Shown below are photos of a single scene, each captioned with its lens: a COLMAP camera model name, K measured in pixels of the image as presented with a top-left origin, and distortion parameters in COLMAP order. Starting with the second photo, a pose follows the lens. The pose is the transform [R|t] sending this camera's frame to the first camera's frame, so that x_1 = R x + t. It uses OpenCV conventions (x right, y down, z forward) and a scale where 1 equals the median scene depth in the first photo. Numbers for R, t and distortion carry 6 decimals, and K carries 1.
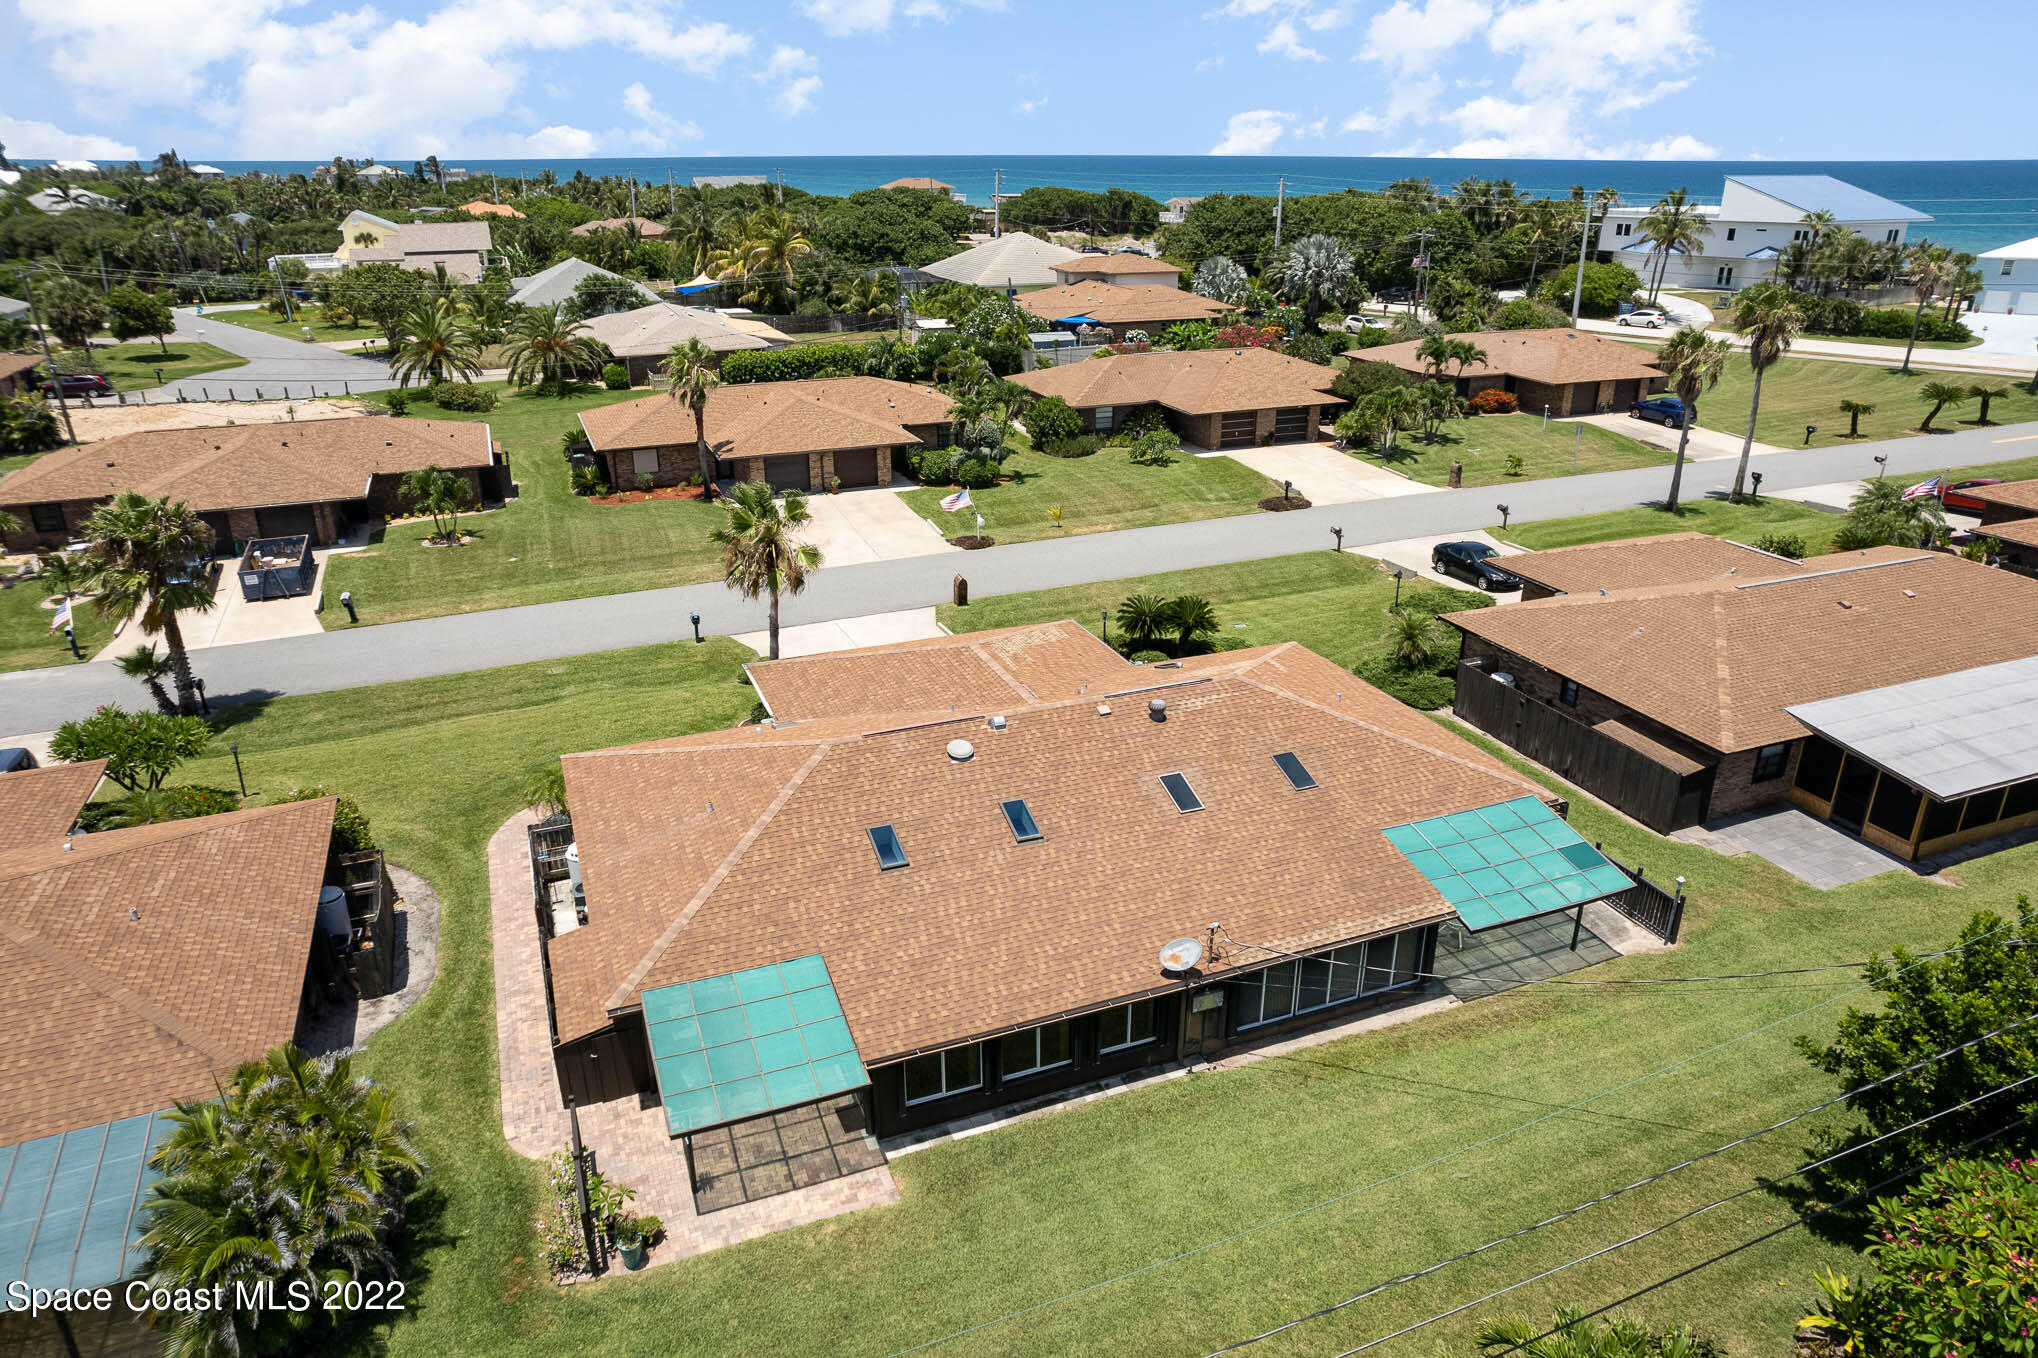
lens RADIAL K [[1302.2, 0, 1024.9], [0, 1302.2, 679.6], [0, 0, 1]] dist [-0.074081, 0.066785]
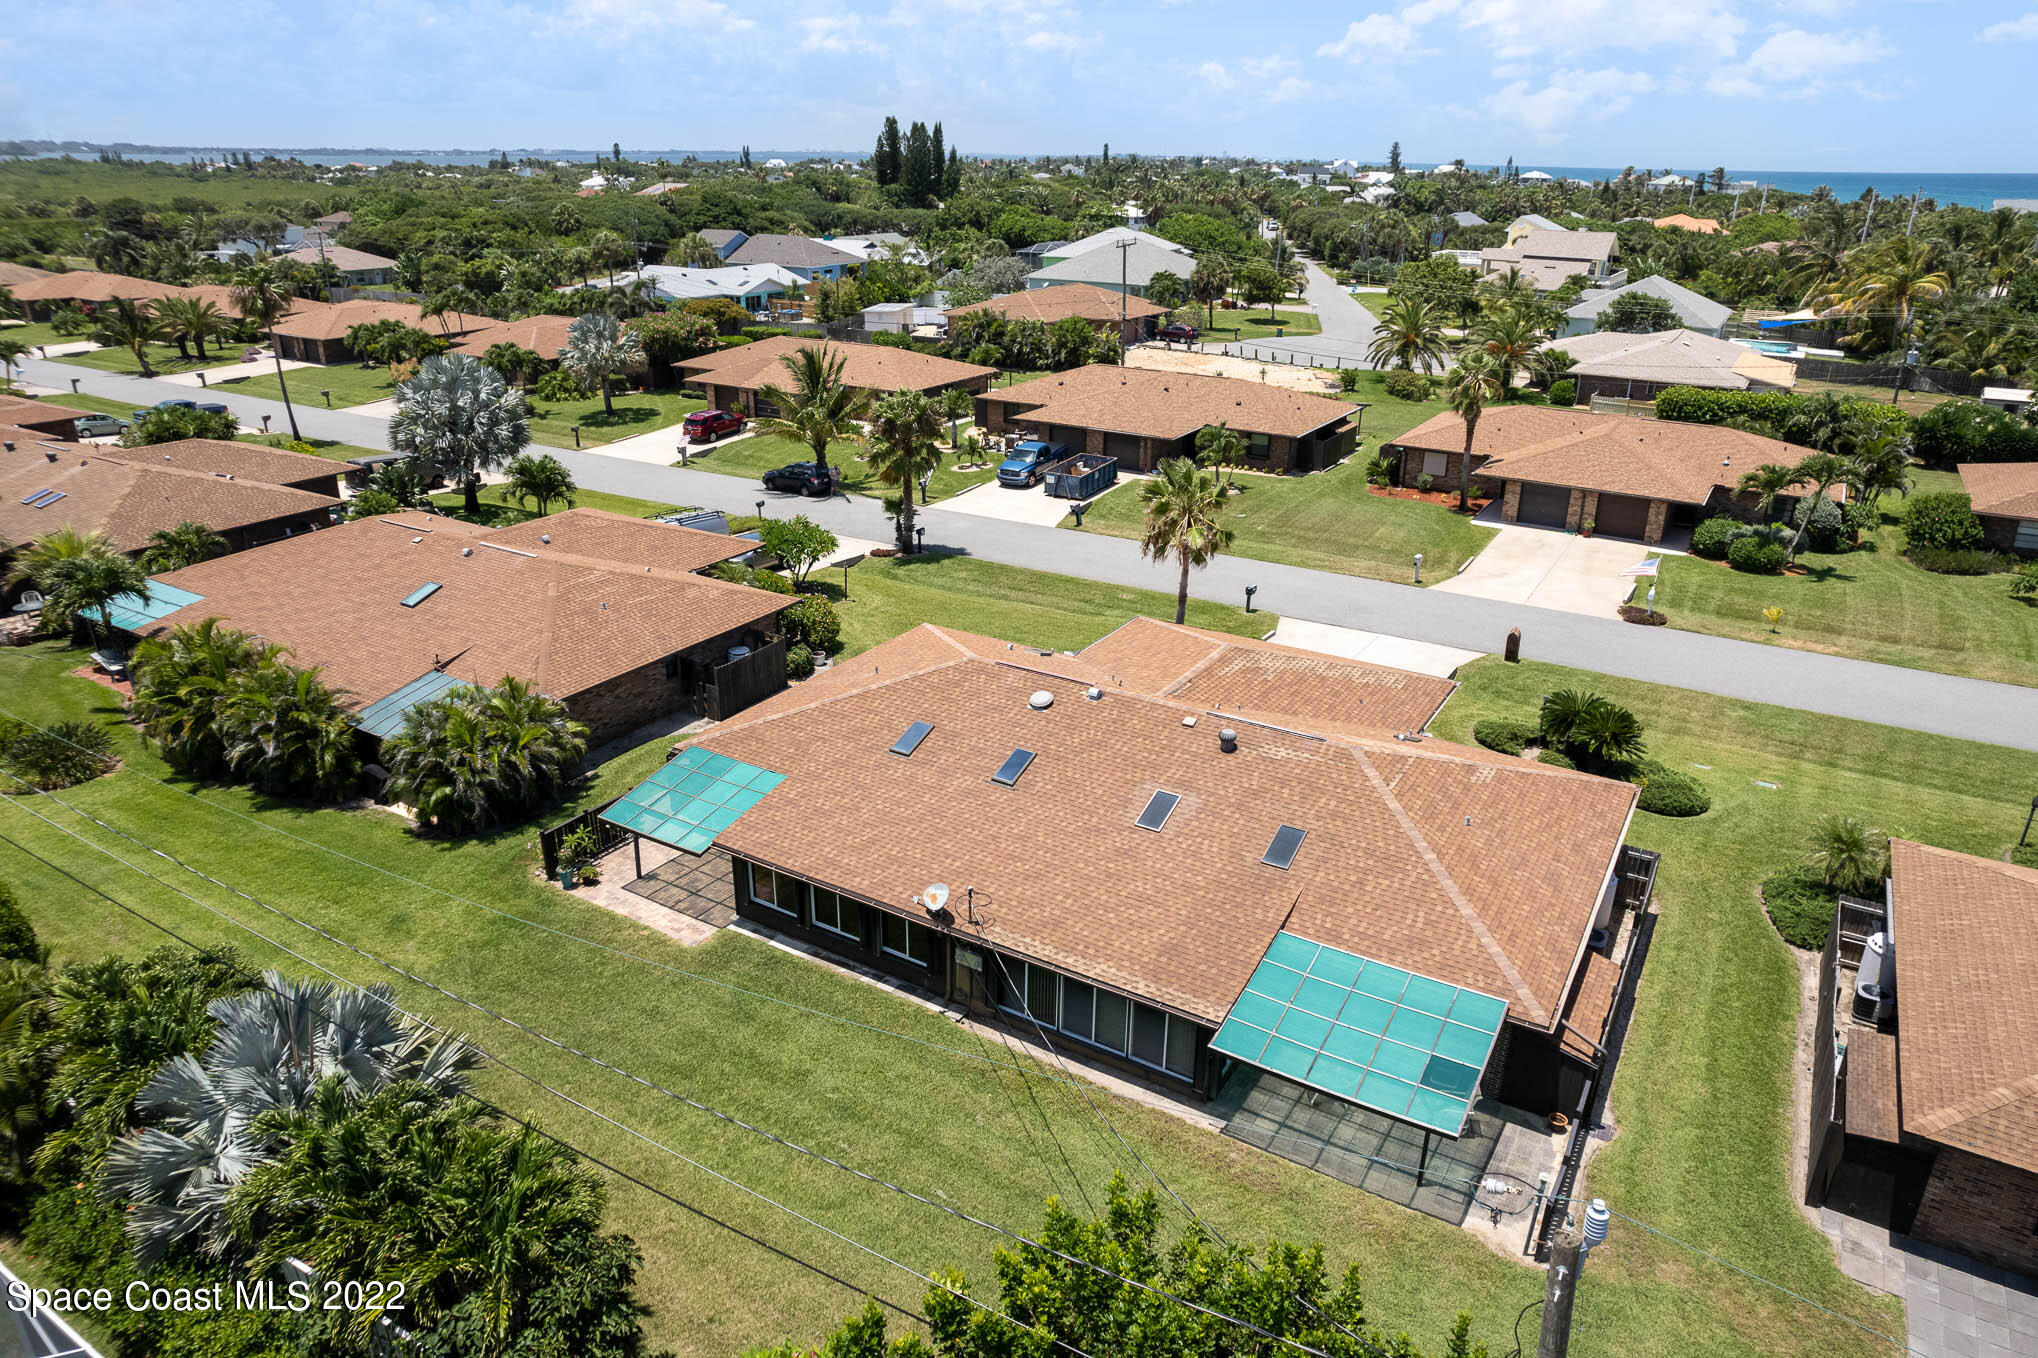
lens RADIAL K [[1302.2, 0, 1024.9], [0, 1302.2, 679.6], [0, 0, 1]] dist [-0.074081, 0.066785]
pose [[0.593824, 0.310419, -0.742303, 0.412829], [-0.315114, 0.938607, 0.140427, -0.061836], [0.740322, 0.150521, 0.655185, 0.137263]]
